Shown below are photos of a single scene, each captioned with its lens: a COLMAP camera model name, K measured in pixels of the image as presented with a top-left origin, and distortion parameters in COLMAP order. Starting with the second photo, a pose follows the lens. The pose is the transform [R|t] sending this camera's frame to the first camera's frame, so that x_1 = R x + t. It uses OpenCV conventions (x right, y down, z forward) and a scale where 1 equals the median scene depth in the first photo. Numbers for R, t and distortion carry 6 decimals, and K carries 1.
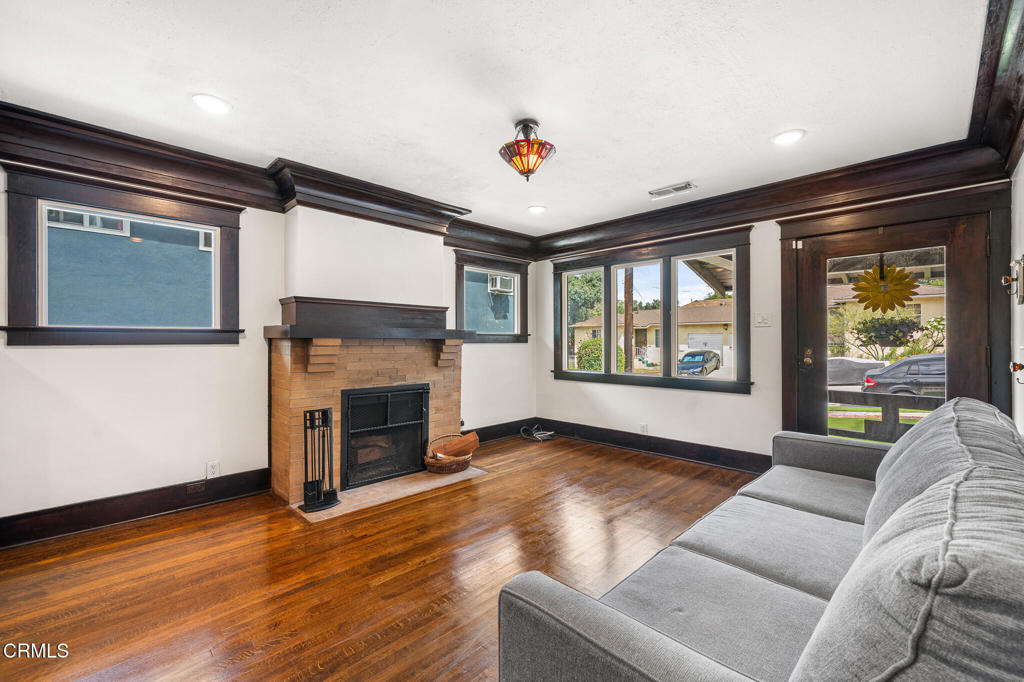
lens RADIAL K [[438.7, 0, 512.0], [0, 438.7, 341.0], [0, 0, 1]] dist [0.002391, 0.000184]
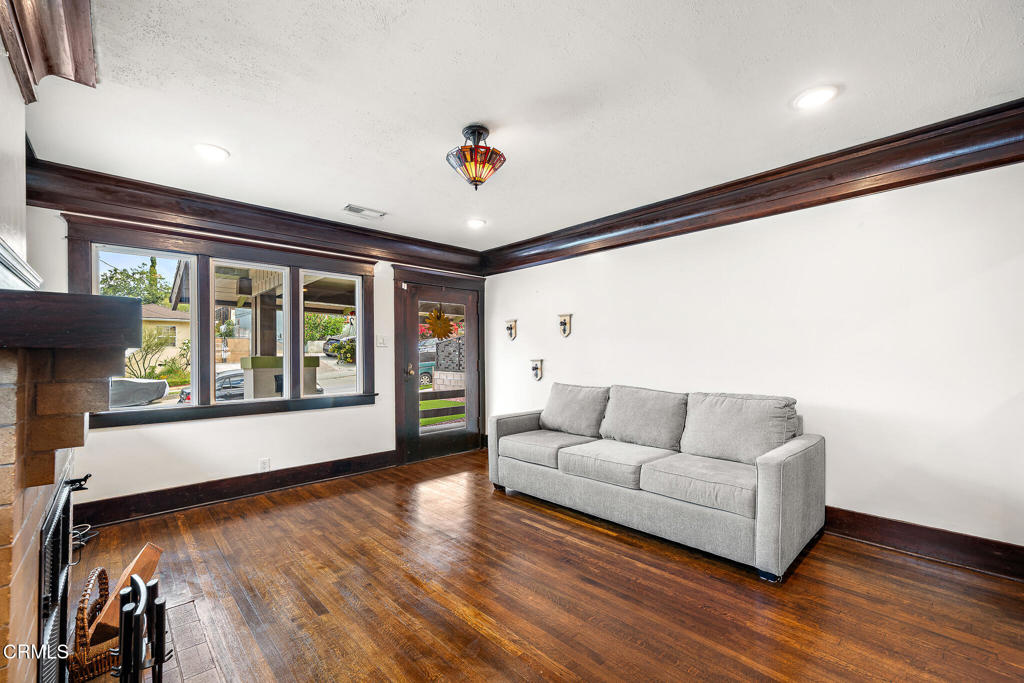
lens RADIAL K [[426.6, 0, 505.4], [0, 426.6, 354.9], [0, 0, 1]] dist [-0.001648, -0.000153]
pose [[0.048571, 0.001746, 0.998818, -0.591356], [0.011273, 0.999934, -0.002296, -0.003931], [-0.998756, 0.011371, 0.048548, 0.599707]]
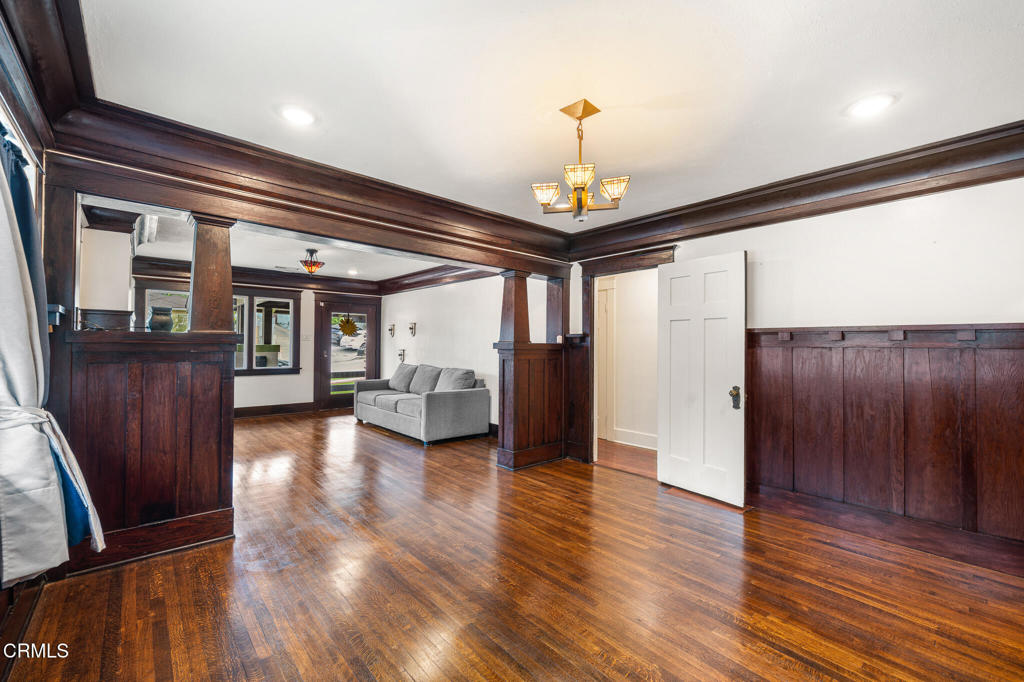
lens RADIAL K [[438.7, 0, 512.0], [0, 438.7, 341.0], [0, 0, 1]] dist [0.002391, 0.000184]
pose [[0.084728, 0.015131, 0.996289, -1.392509], [-0.008902, 0.999856, -0.014428, -0.008869], [-0.996364, -0.007647, 0.084851, -0.137344]]
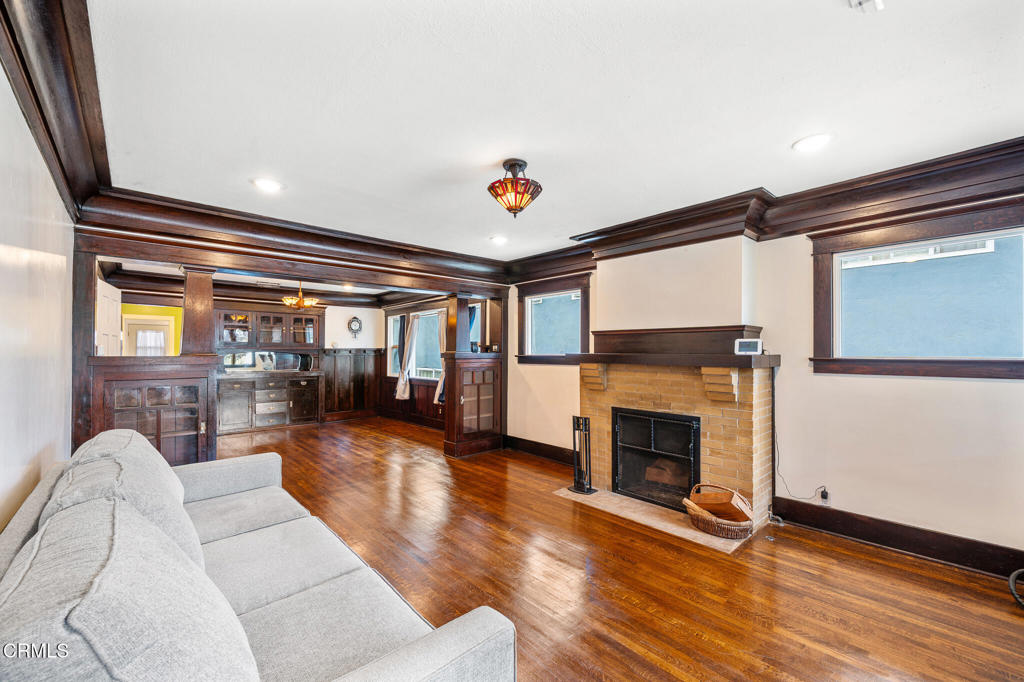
lens RADIAL K [[426.6, 0, 505.4], [0, 426.6, 354.4], [0, 0, 1]] dist [-0.001648, -0.000153]
pose [[-0.078075, 0.003042, -0.996943, 0.696393], [-0.004278, 0.999985, 0.003386, -0.029005], [0.996938, 0.004530, -0.078061, 0.708946]]
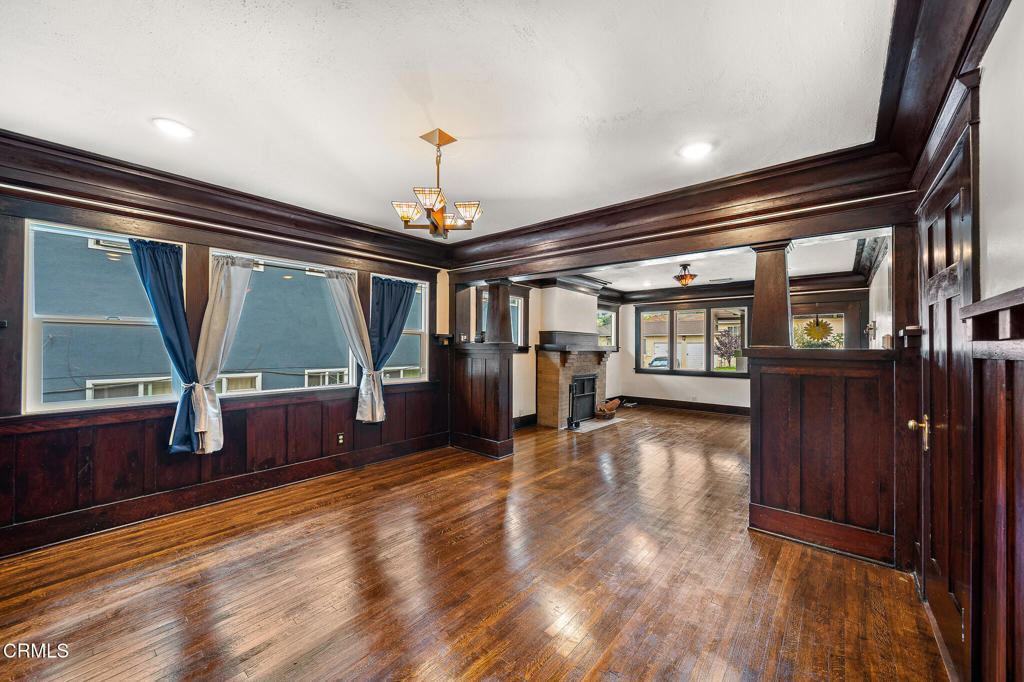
lens RADIAL K [[391.6, 0, 505.0], [0, 391.6, 346.6], [0, 0, 1]] dist [0.000907, 0.000032]
pose [[0.997847, 0.001235, 0.065571, -0.762855], [-0.000528, 0.999942, -0.010800, -0.005004], [-0.065581, 0.010742, 0.997789, -0.769670]]
